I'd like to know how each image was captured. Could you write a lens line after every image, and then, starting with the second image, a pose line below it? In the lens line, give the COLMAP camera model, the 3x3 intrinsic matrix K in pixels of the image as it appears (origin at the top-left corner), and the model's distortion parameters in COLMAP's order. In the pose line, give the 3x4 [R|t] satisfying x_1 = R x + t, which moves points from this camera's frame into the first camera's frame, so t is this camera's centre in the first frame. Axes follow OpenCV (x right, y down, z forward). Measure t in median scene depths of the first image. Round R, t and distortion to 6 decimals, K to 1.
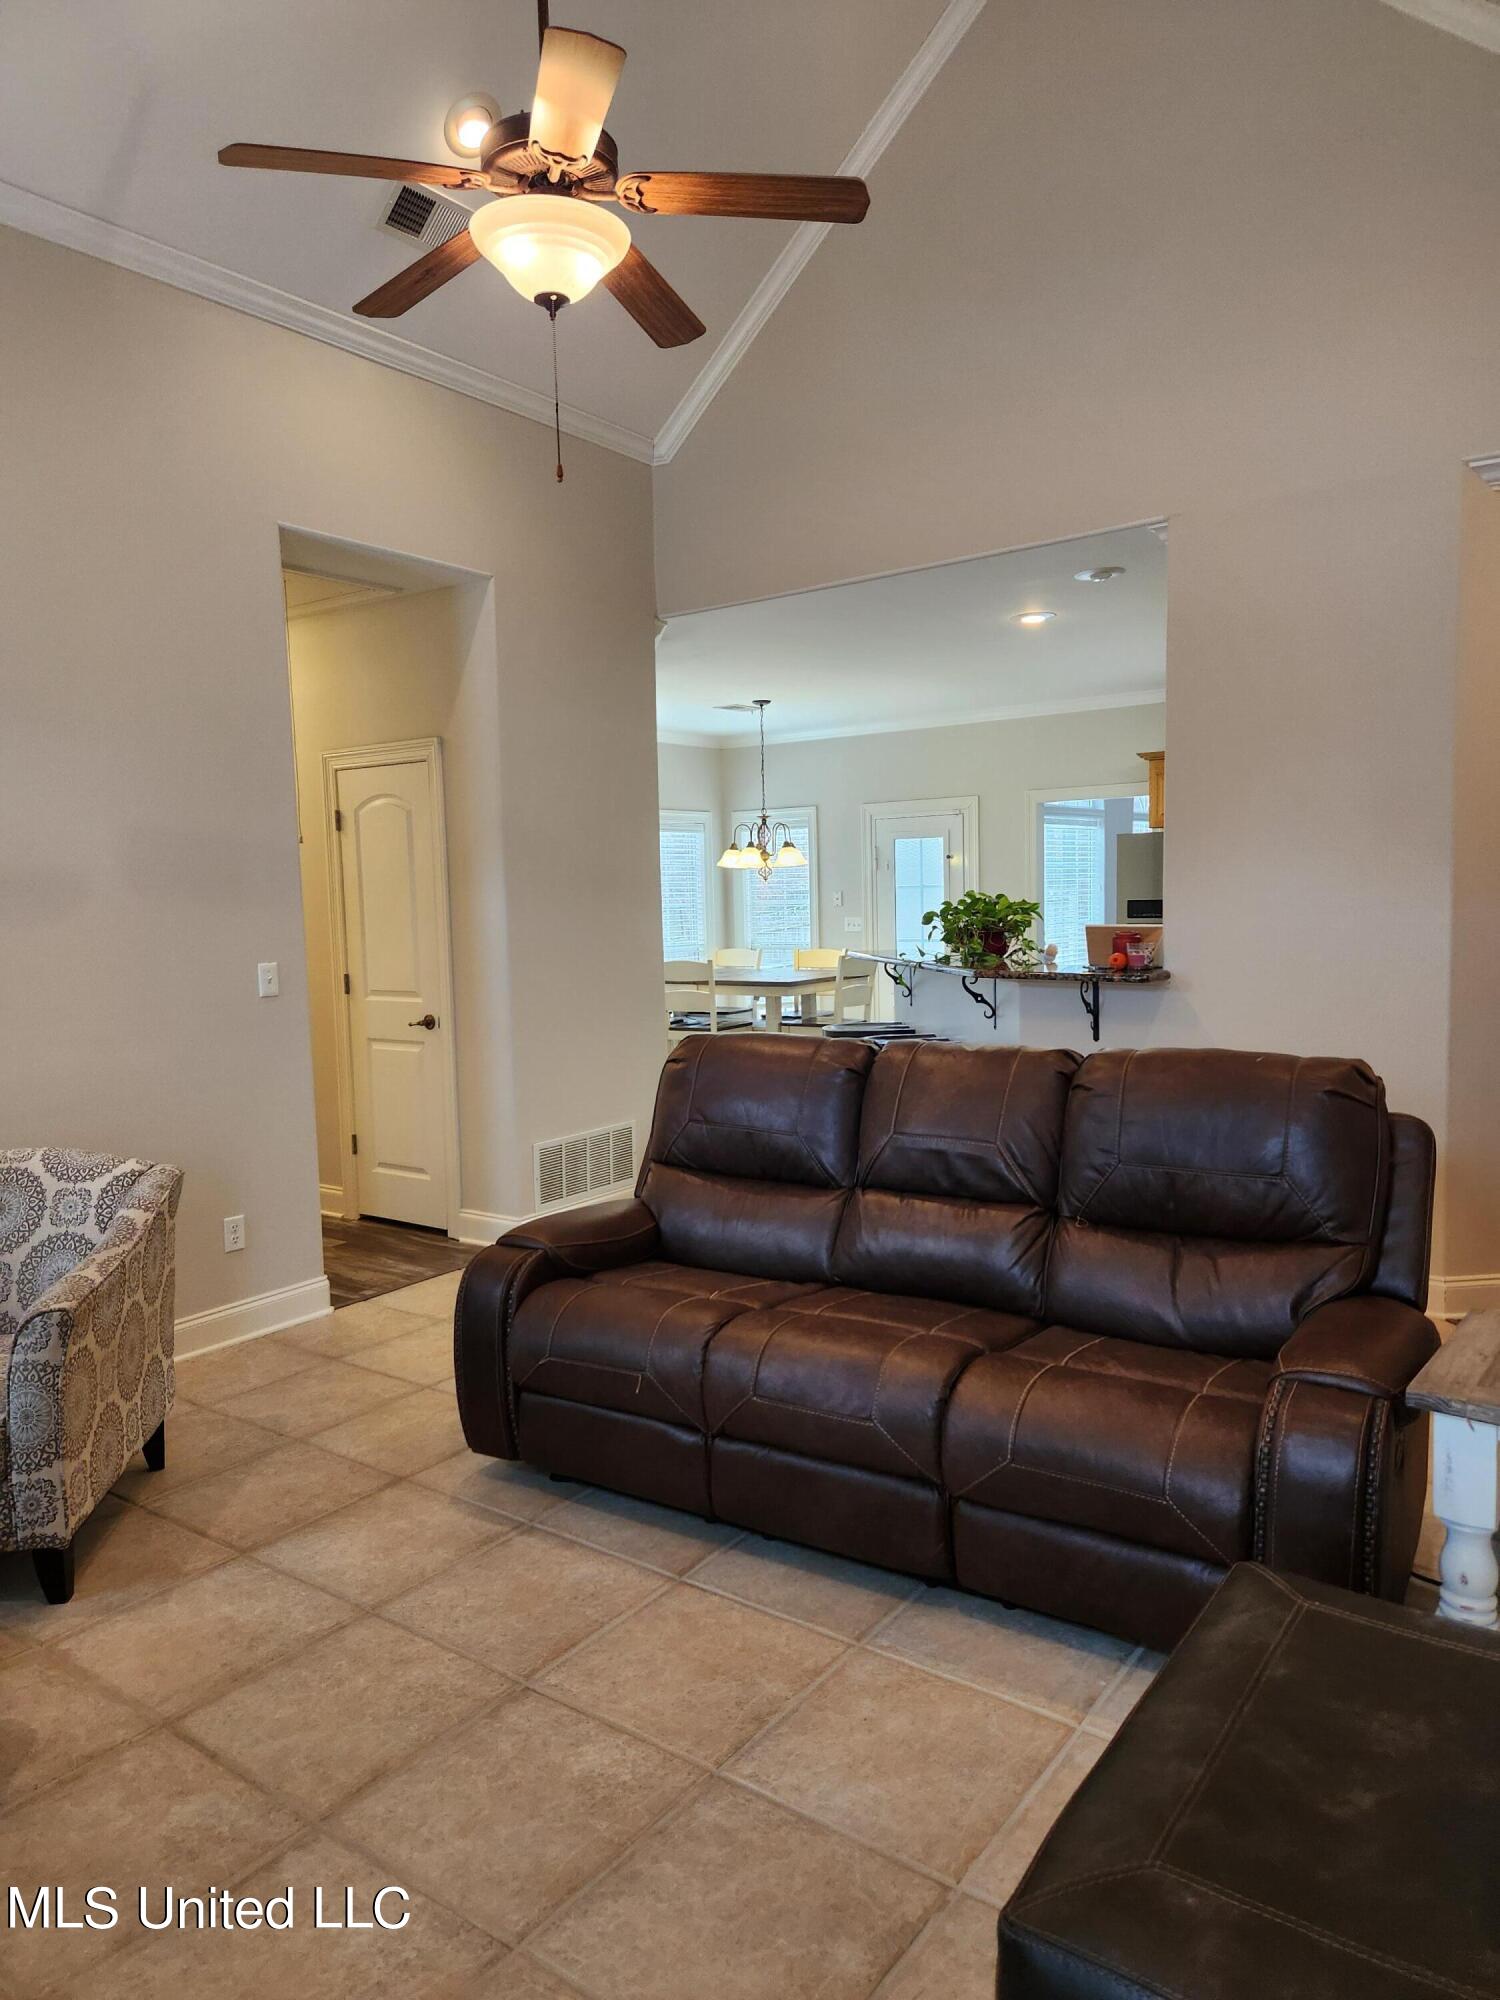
lens RADIAL K [[1337.2, 0, 750.0], [0, 1337.2, 1000.0], [0, 0, 1]] dist [0.088135, -0.081641]
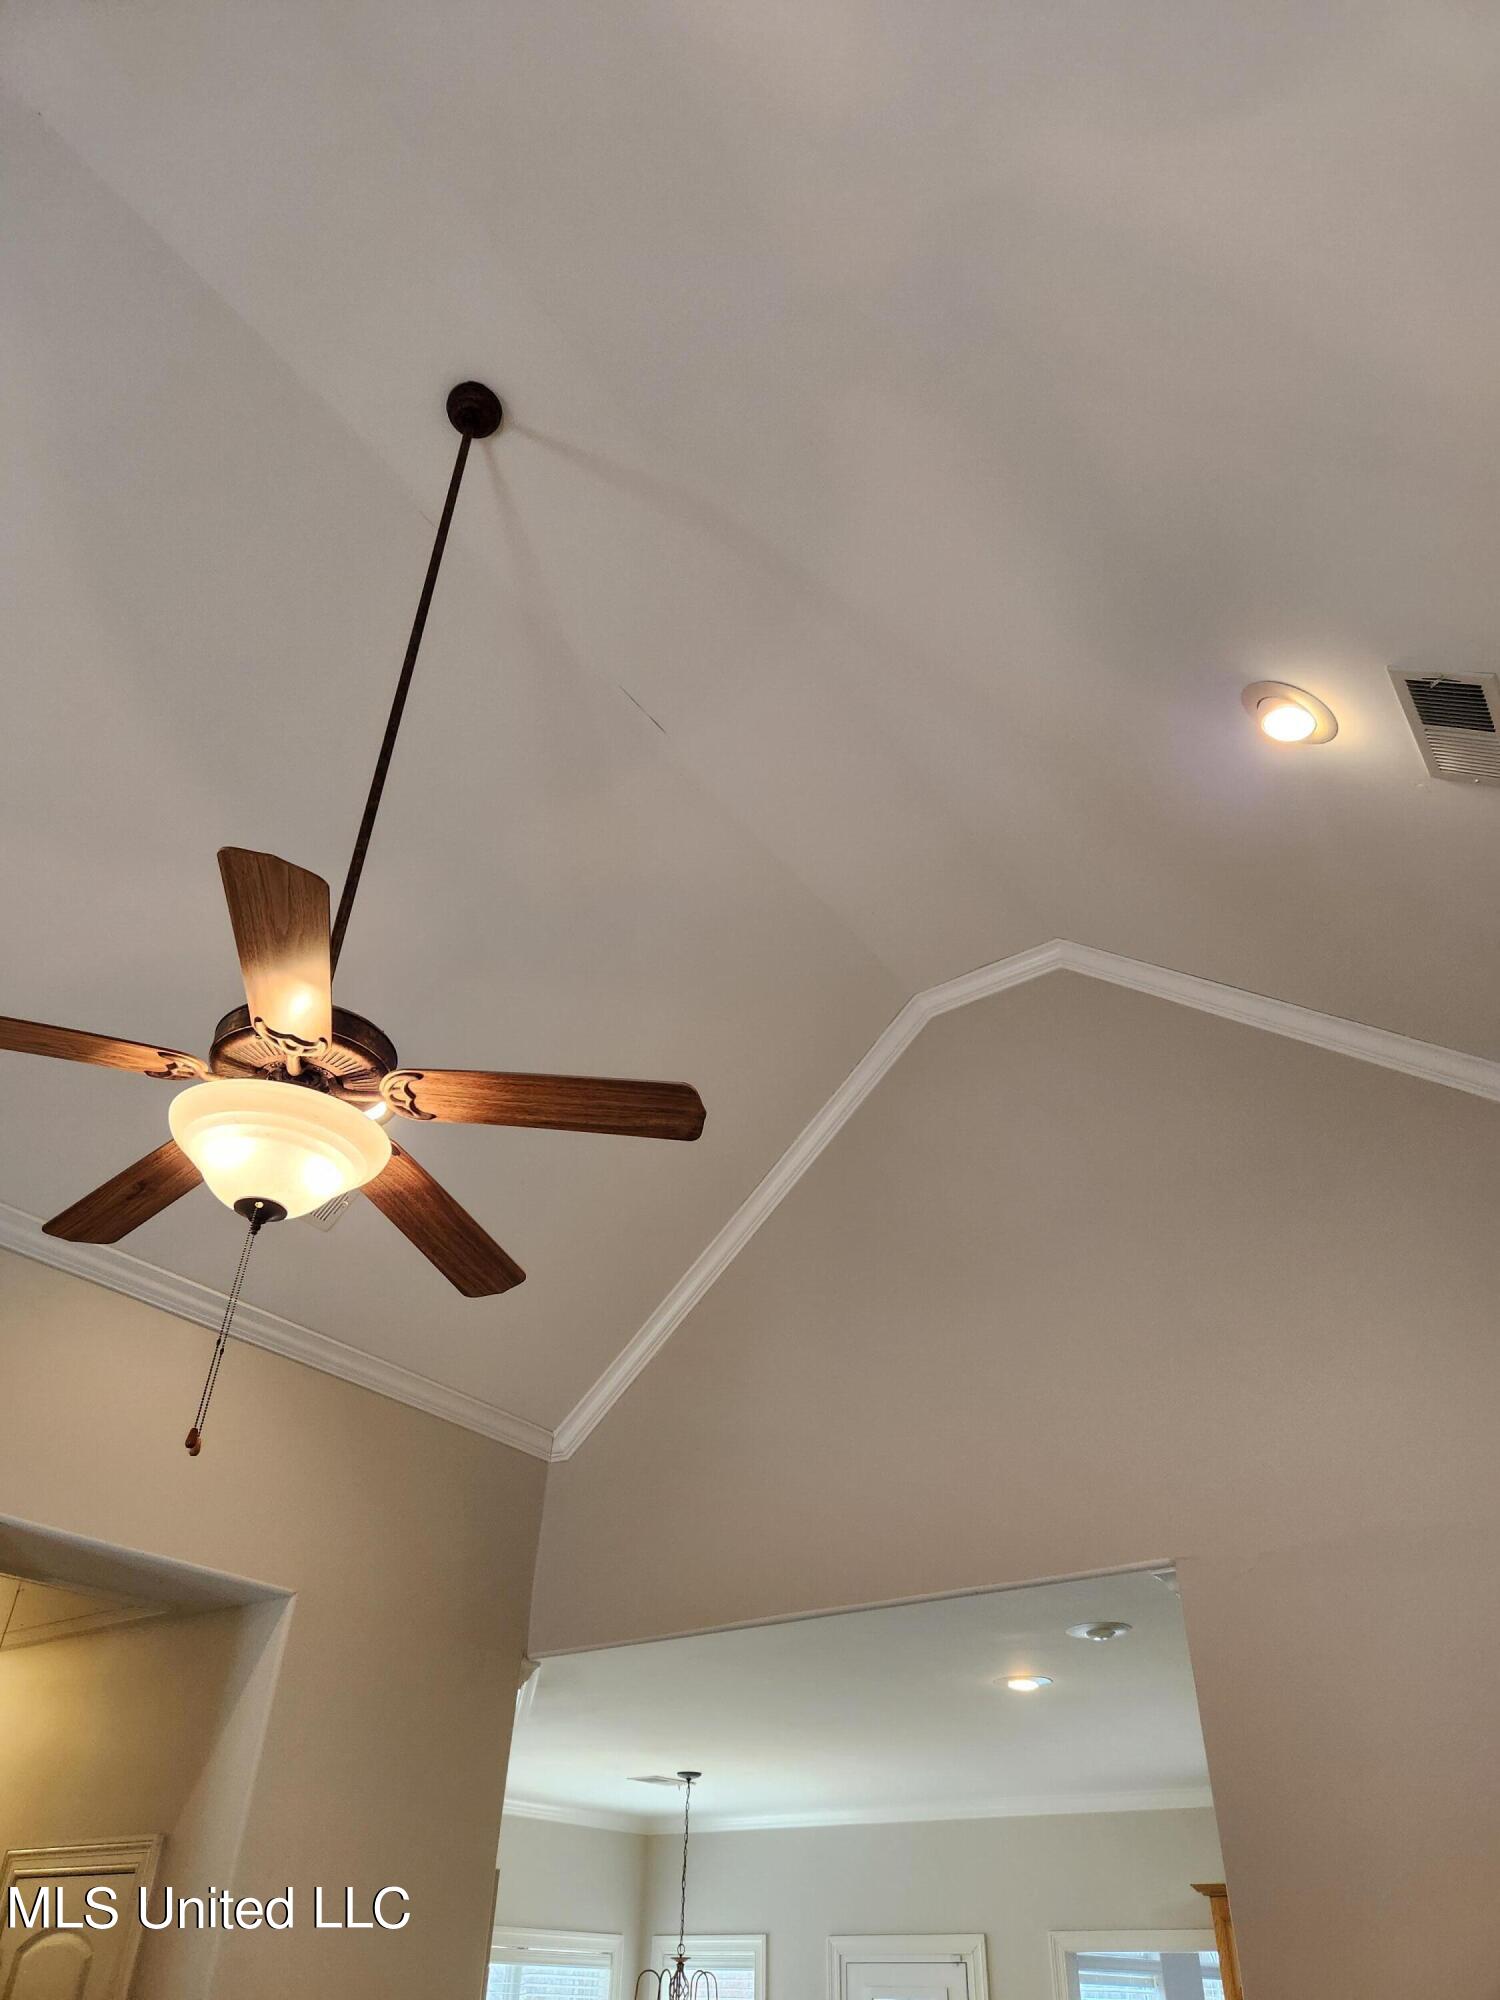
lens RADIAL K [[1337.2, 0, 750.0], [0, 1337.2, 1000.0], [0, 0, 1]] dist [0.088135, -0.081641]
pose [[0.998968, 0.042162, -0.016890, 0.103549], [-0.042860, 0.752029, -0.657735, -0.119376], [-0.015030, 0.657780, 0.753060, 0.333103]]
